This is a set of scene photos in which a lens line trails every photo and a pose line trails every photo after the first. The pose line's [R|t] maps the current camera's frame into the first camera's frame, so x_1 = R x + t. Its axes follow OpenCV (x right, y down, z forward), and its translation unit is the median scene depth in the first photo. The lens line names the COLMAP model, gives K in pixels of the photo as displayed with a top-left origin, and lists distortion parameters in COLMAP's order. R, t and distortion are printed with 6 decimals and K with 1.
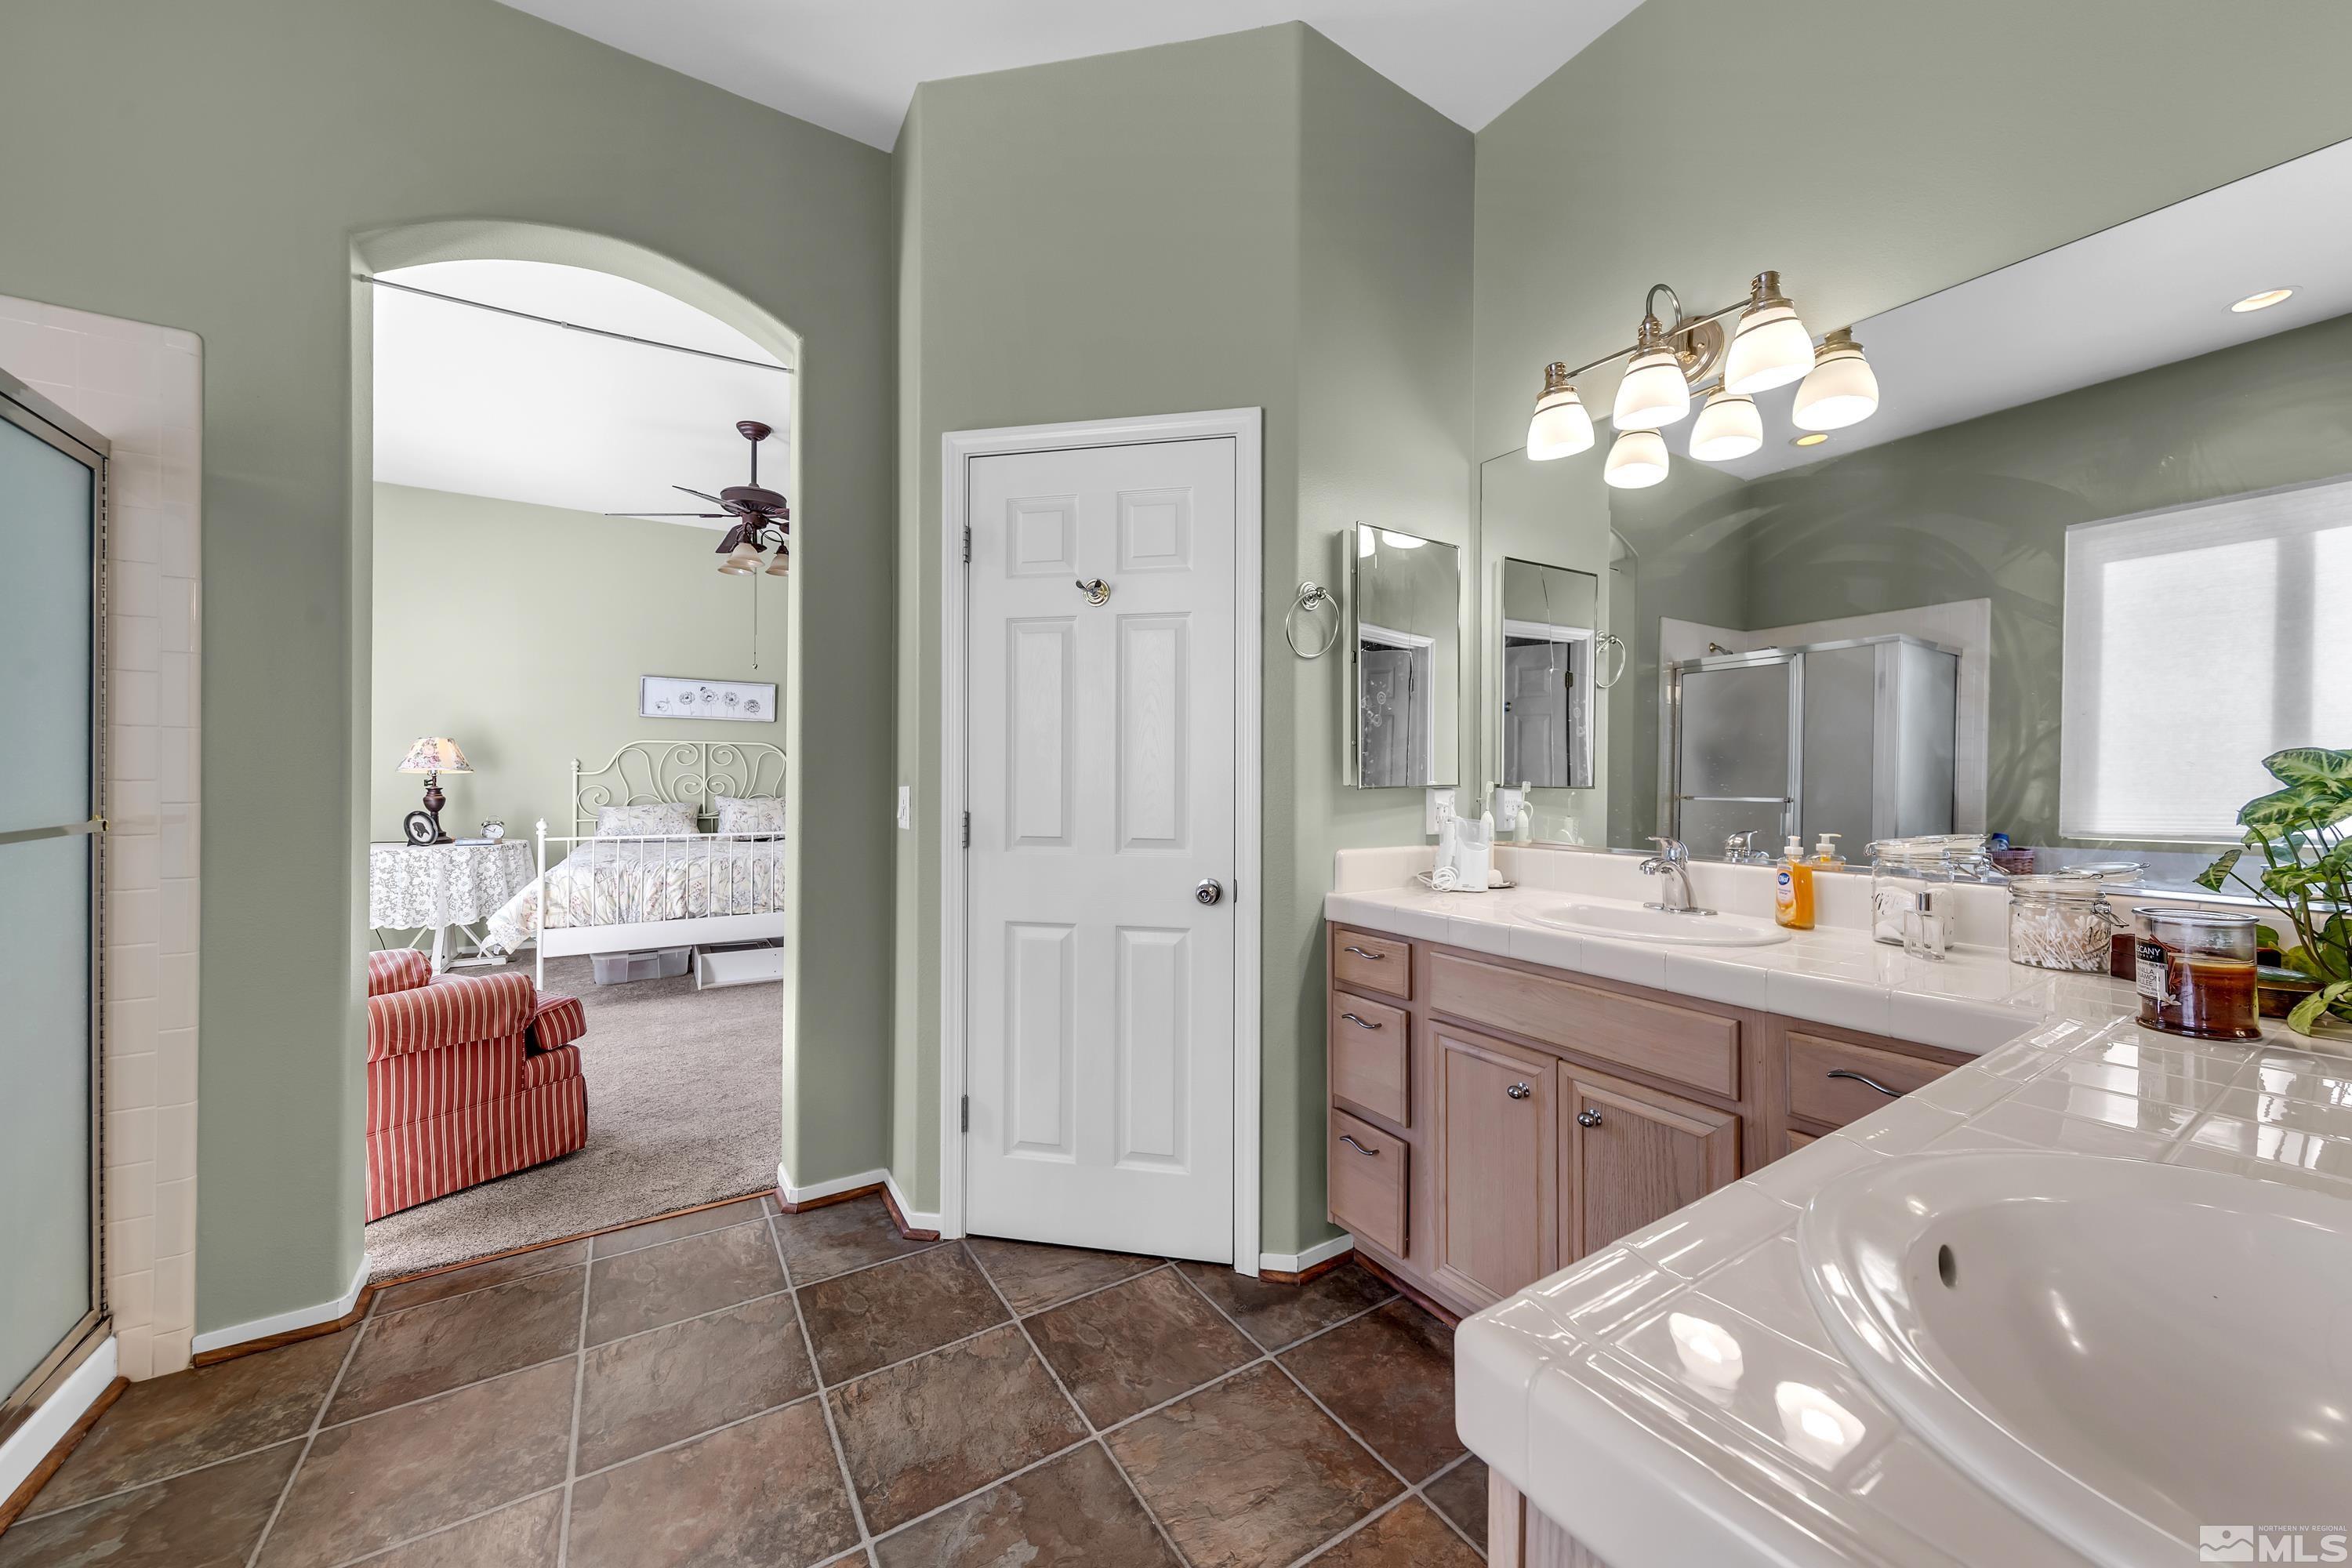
lens RADIAL K [[853.2, 0, 1187.0], [0, 853.2, 778.9], [0, 0, 1]] dist [0.000087, 0.000010]
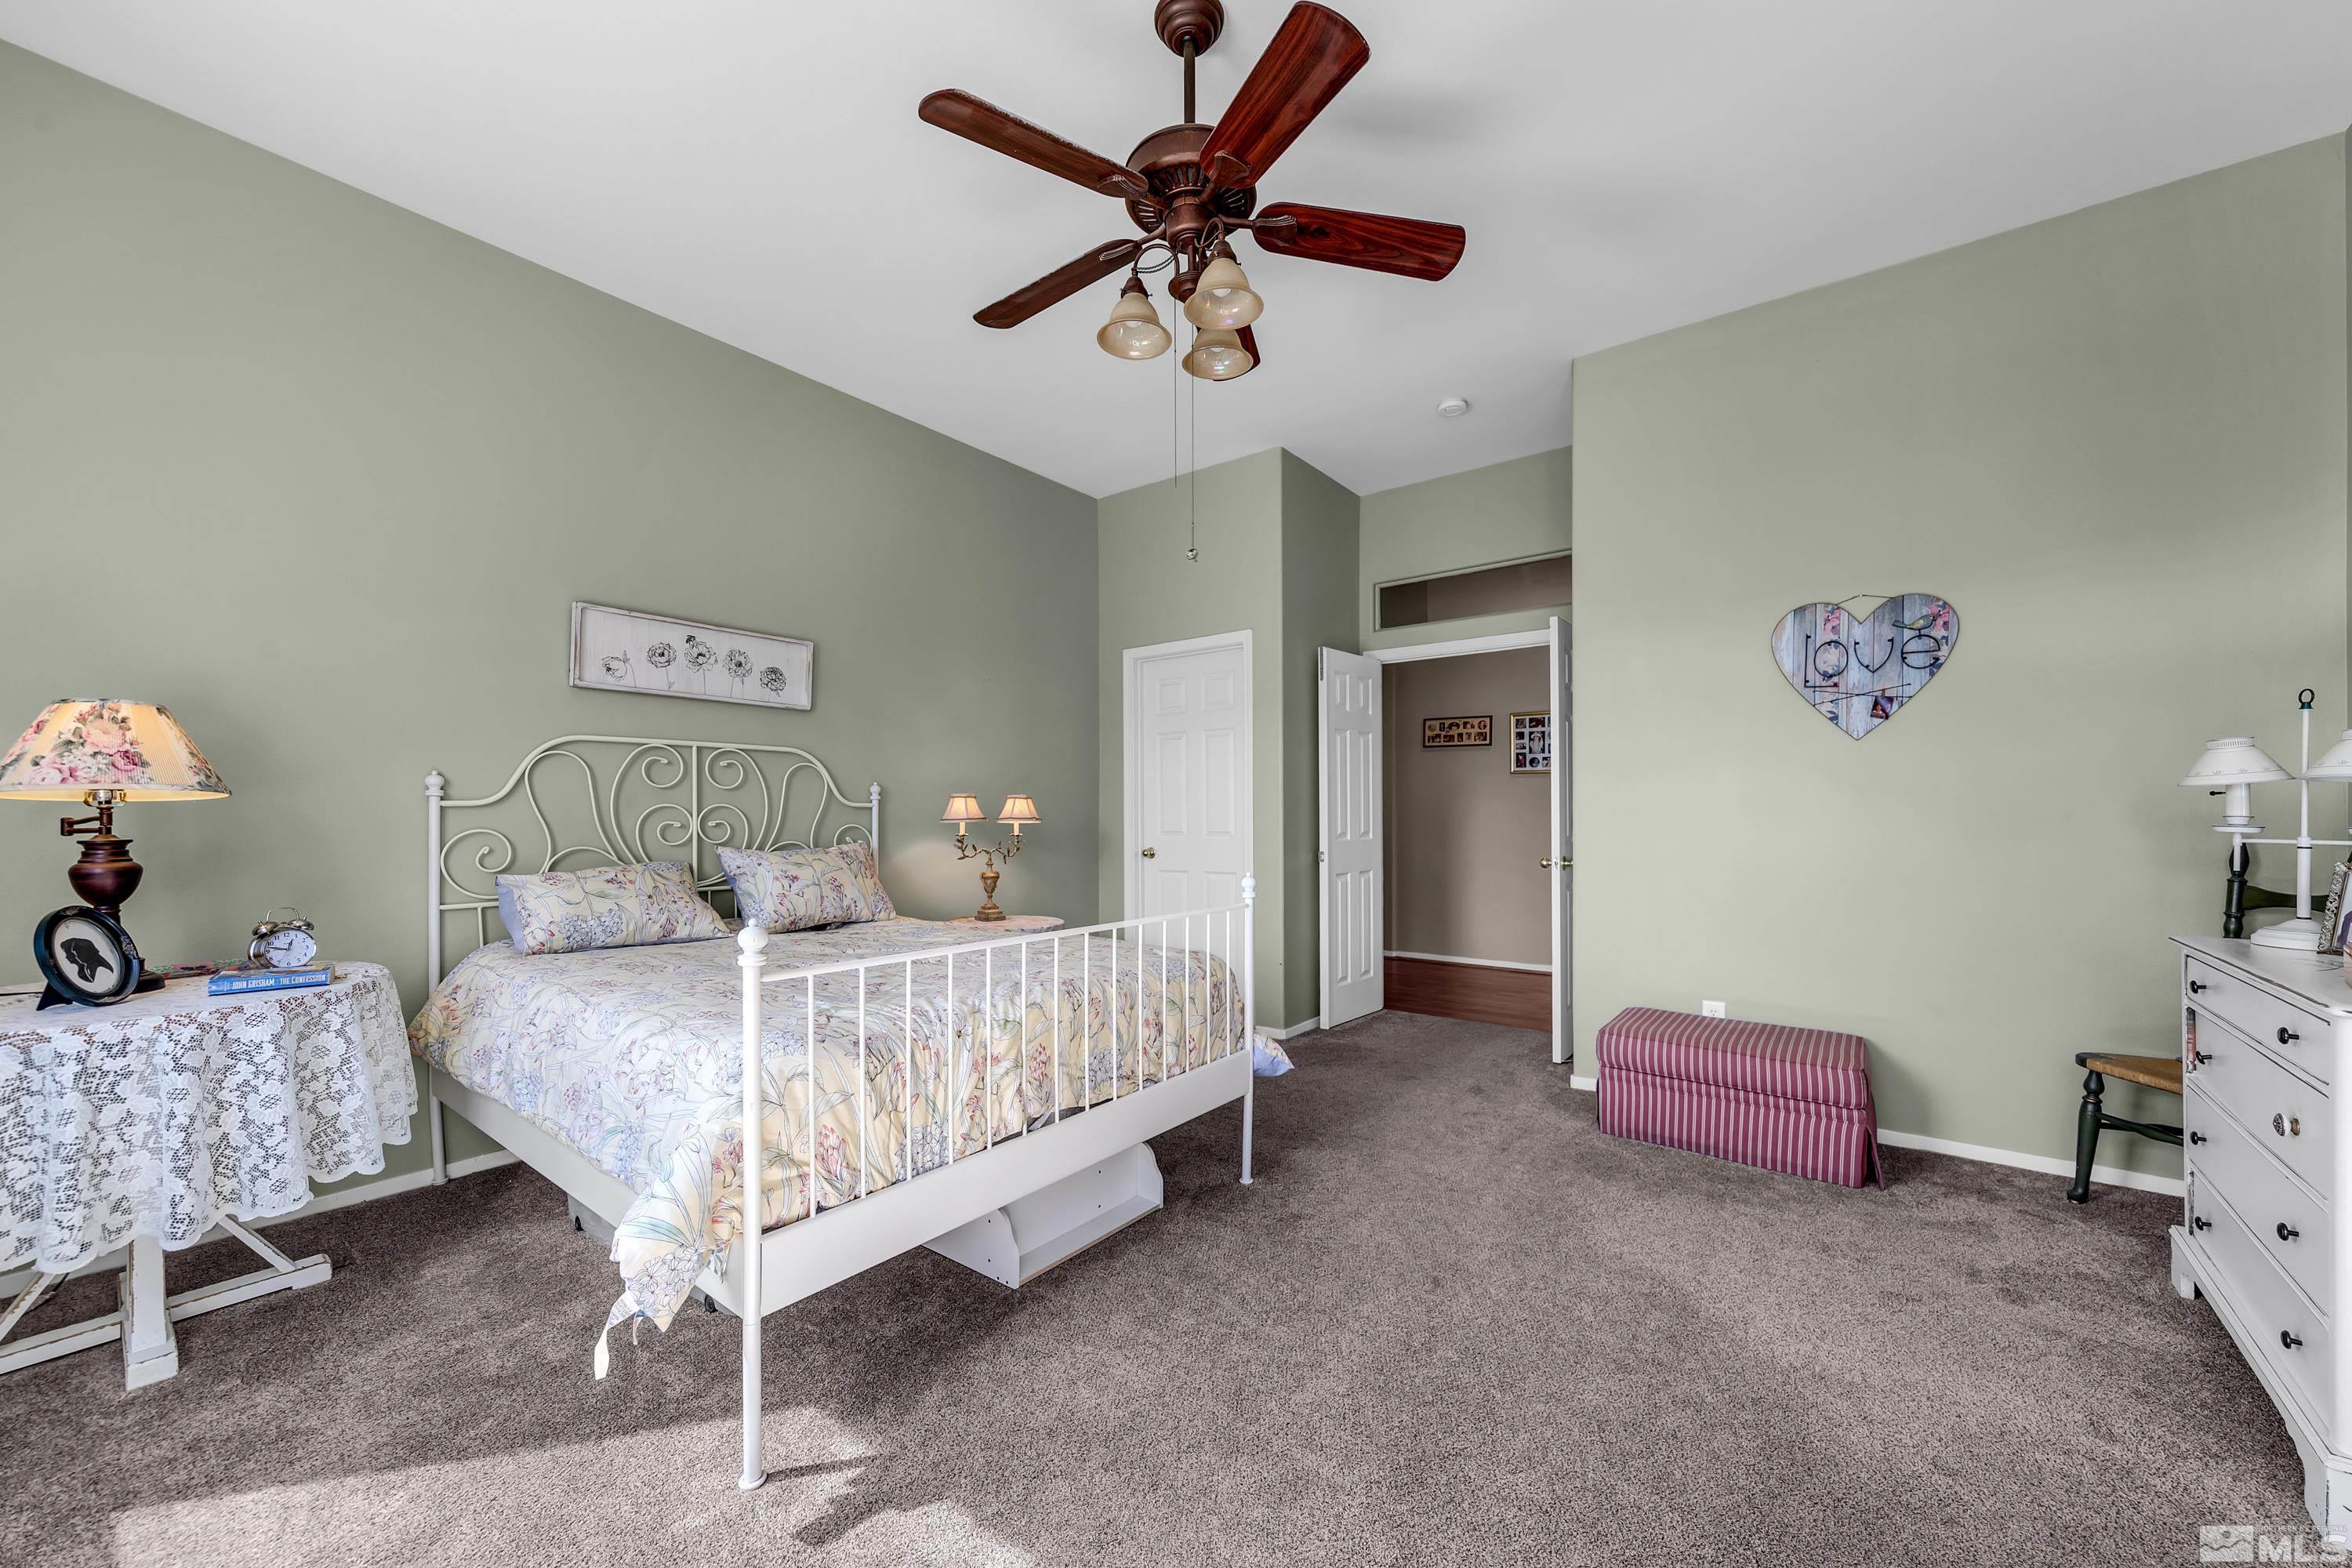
lens RADIAL K [[876.9, 0, 1183.6], [0, 876.9, 824.7], [0, 0, 1]] dist [-0.000948, -0.000143]
pose [[0.937765, -0.008894, 0.347158, -0.578309], [0.004954, 0.999913, 0.012234, 0.001692], [-0.347236, -0.009753, 0.937727, 0.487792]]
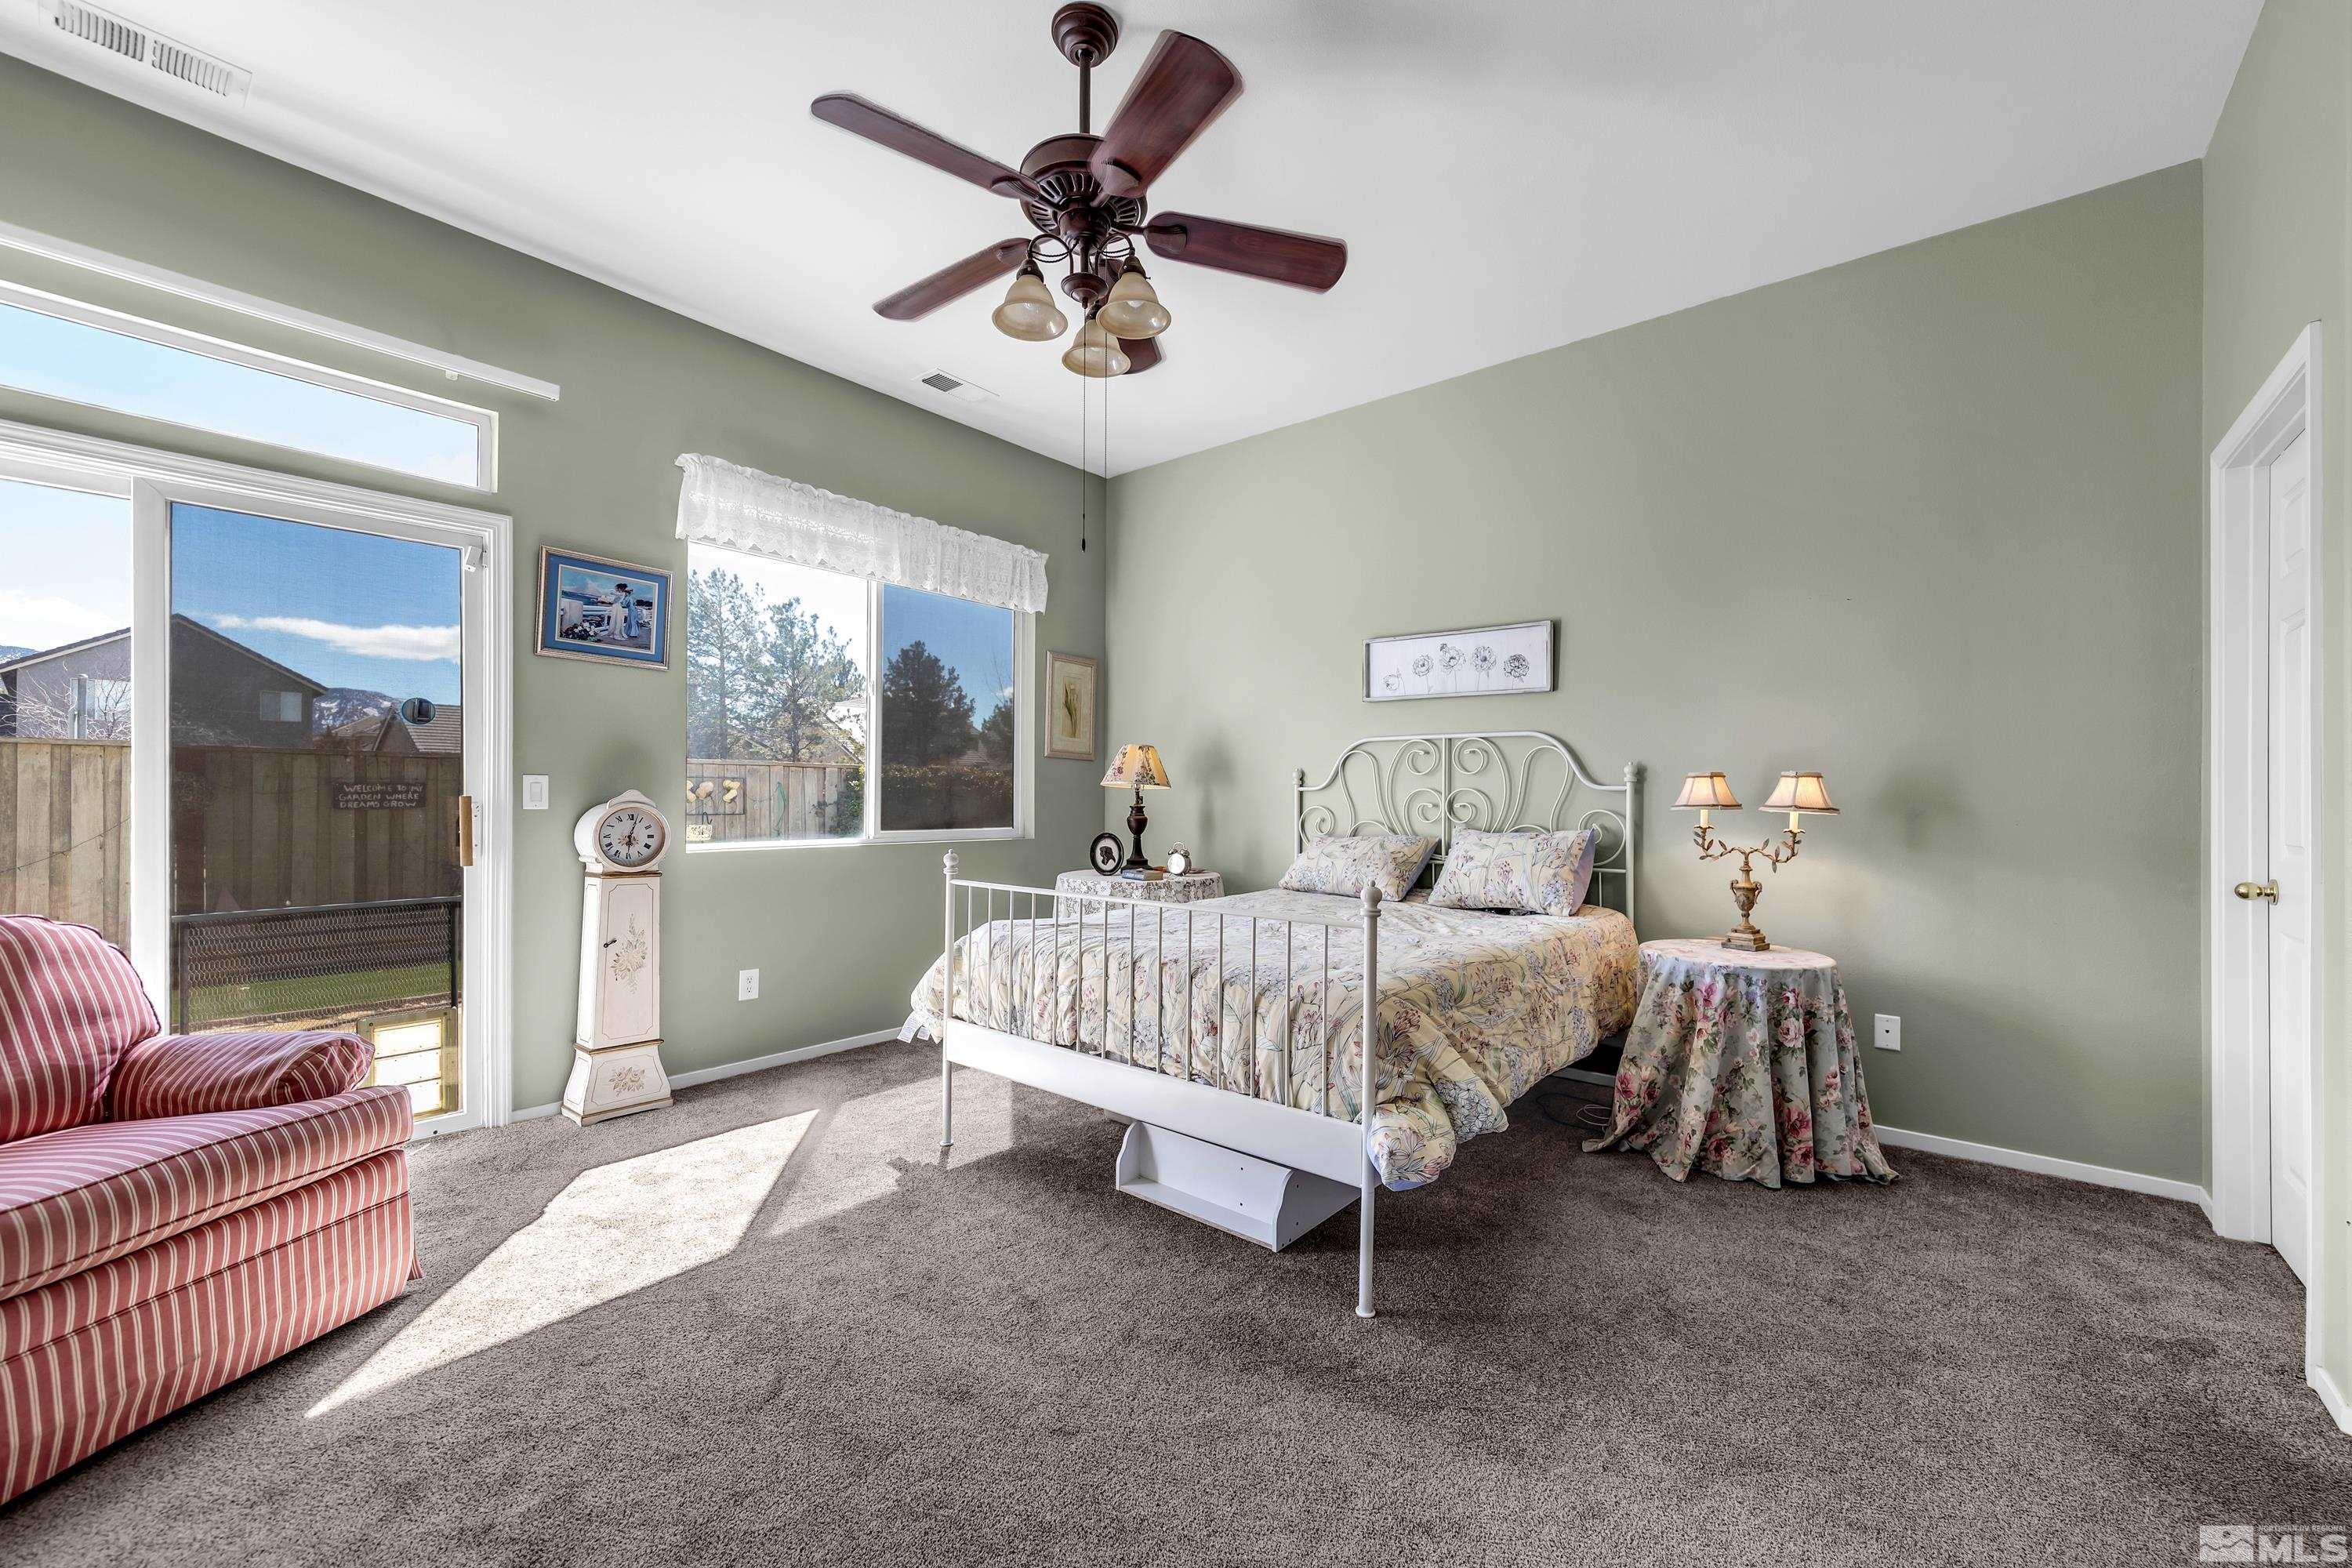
lens RADIAL K [[946.1, 0, 1217.8], [0, 946.1, 788.2], [0, 0, 1]] dist [0.007630, 0.000286]
pose [[0.318919, -0.006068, -0.947762, 0.017228], [-0.004518, 0.999958, -0.007922, 0.000004], [0.947771, 0.006808, 0.318879, 0.778887]]
